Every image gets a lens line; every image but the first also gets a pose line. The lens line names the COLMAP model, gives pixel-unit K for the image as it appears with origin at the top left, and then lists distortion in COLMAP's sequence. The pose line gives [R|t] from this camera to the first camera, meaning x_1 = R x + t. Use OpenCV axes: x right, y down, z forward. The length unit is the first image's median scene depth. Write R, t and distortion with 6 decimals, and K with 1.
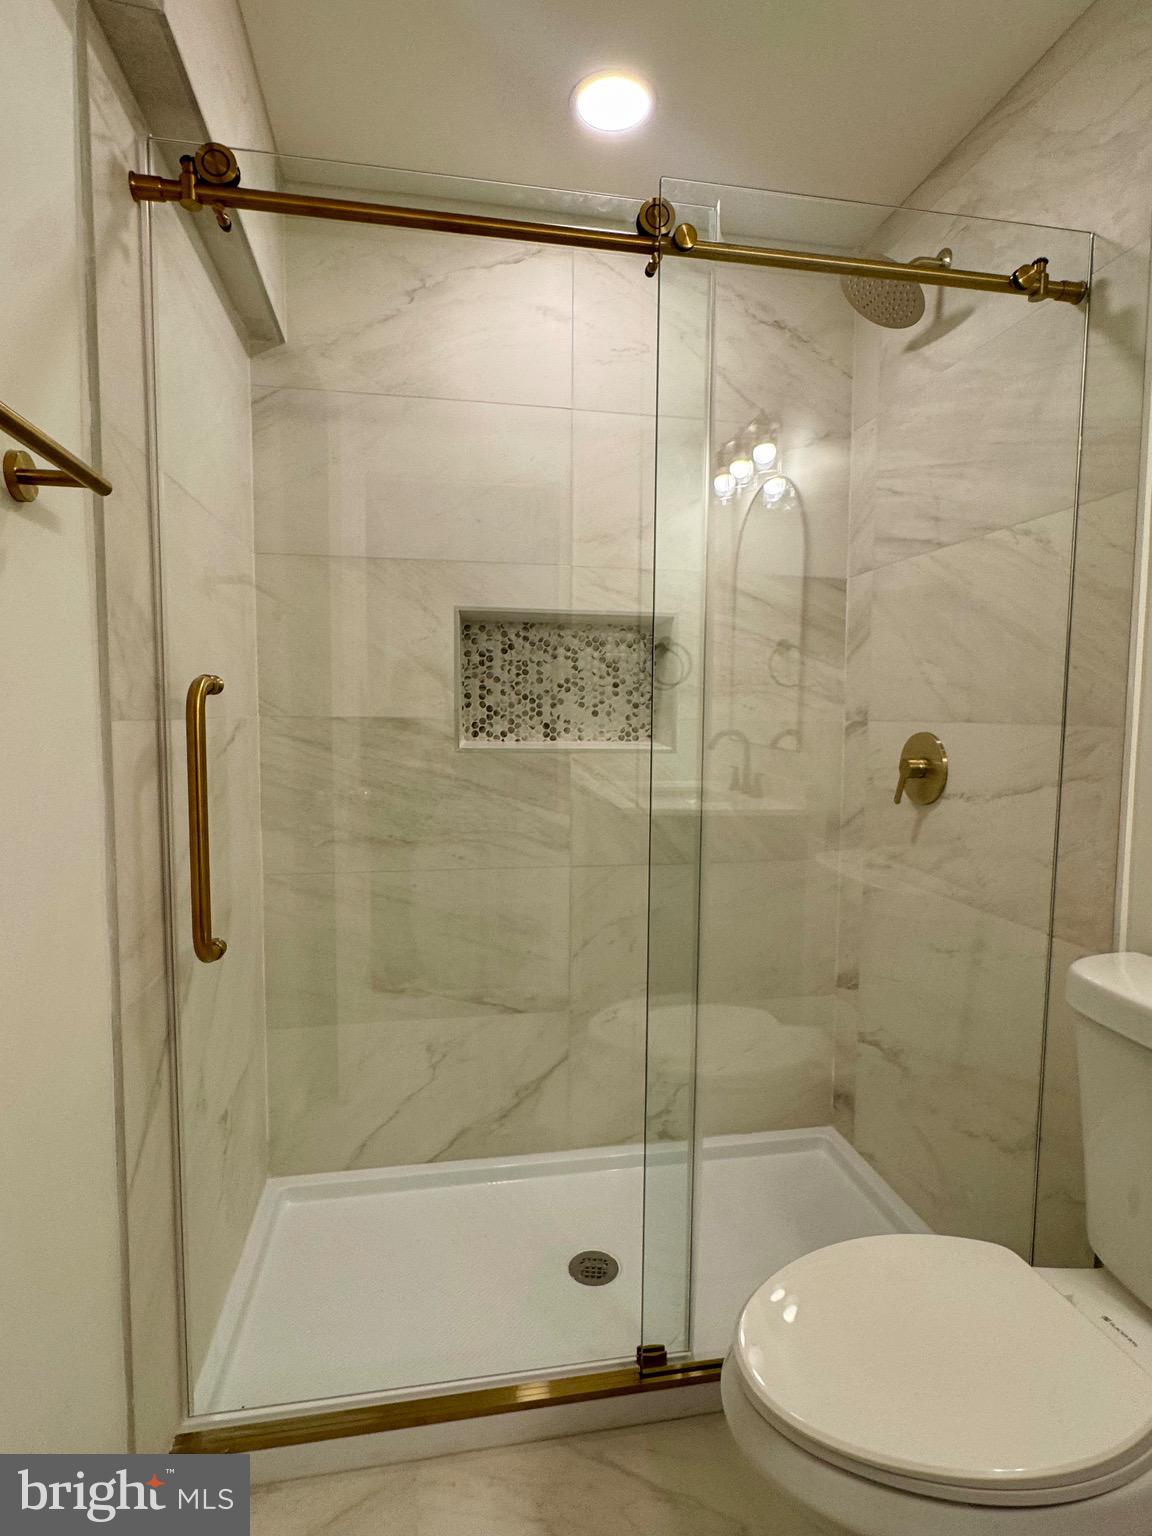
lens RADIAL K [[792.1, 0, 578.4], [0, 792.1, 769.1], [0, 0, 1]] dist [-0.003910, -0.000691]
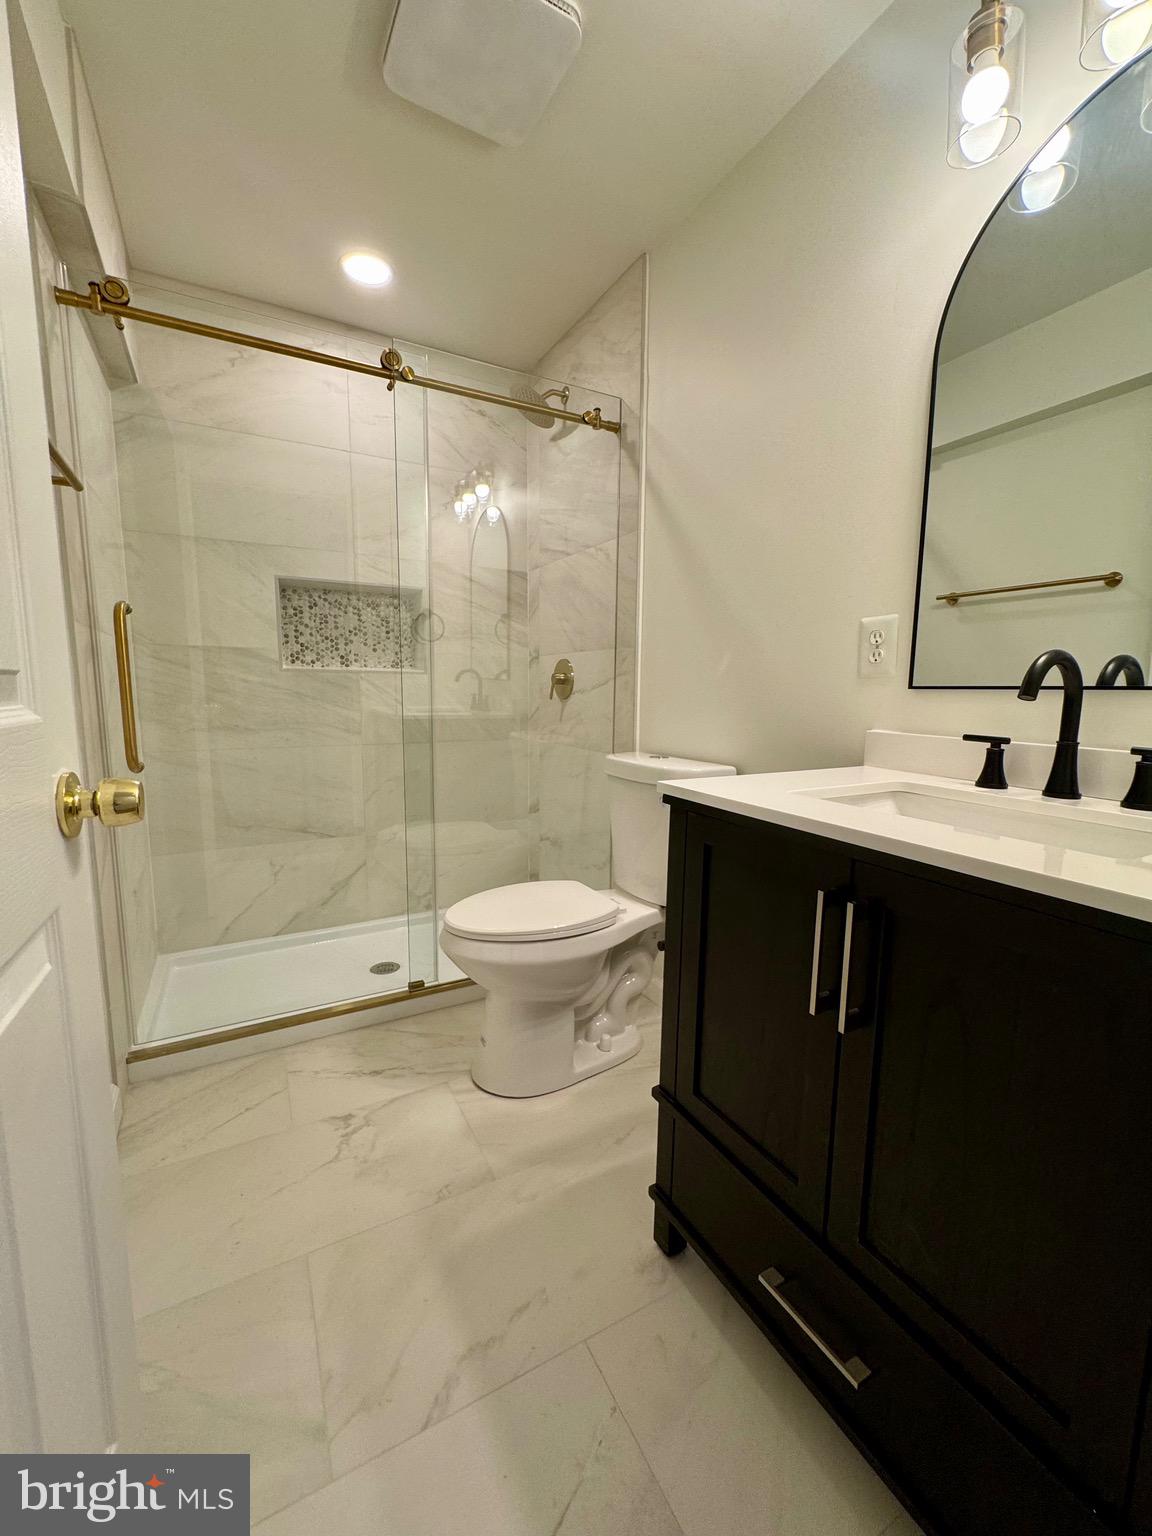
lens RADIAL K [[612.3, 0, 576.6], [0, 612.3, 767.1], [0, 0, 1]] dist [-0.003696, -0.000793]
pose [[0.950496, -0.040298, 0.308112, 0.020533], [0.020966, 0.997613, 0.065800, 0.102347], [-0.310028, -0.056083, 0.949072, -0.336362]]
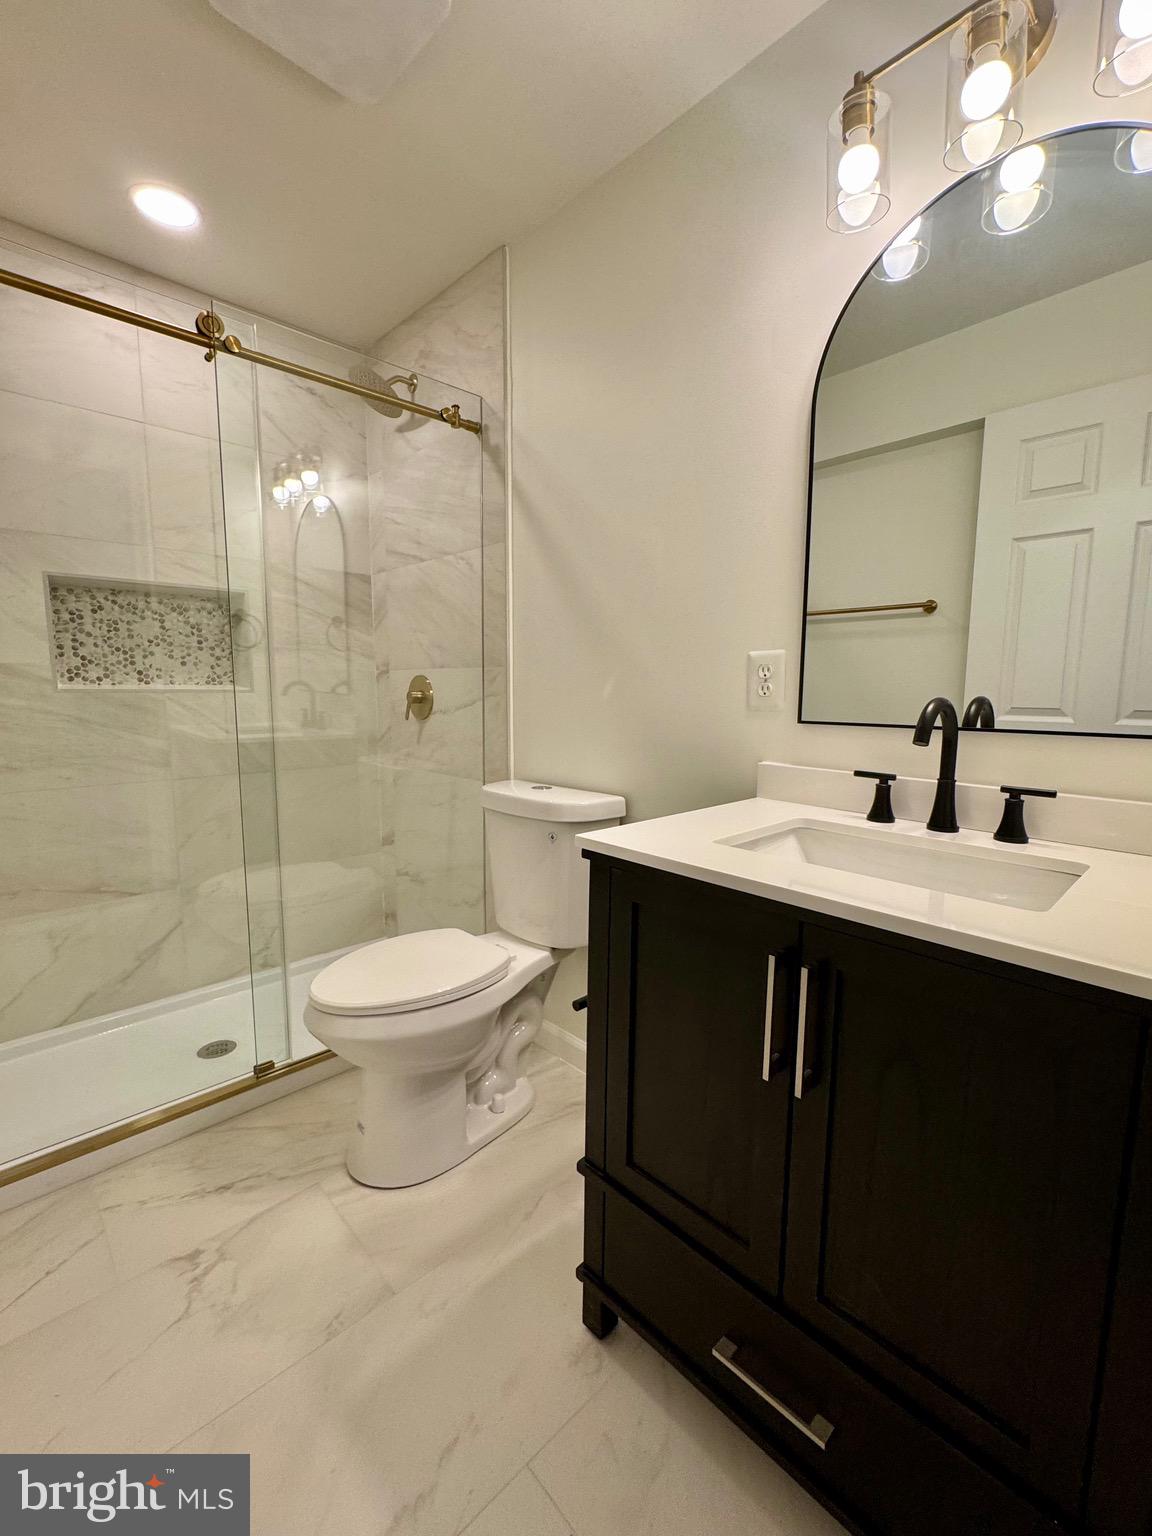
lens RADIAL K [[649.1, 0, 578.5], [0, 649.1, 766.5], [0, 0, 1]] dist [-0.007015, 0.001216]
pose [[0.837212, -0.072365, 0.542070, -0.027723], [0.041463, 0.996753, 0.069026, 0.058987], [-0.545304, -0.035314, 0.837494, -0.290287]]
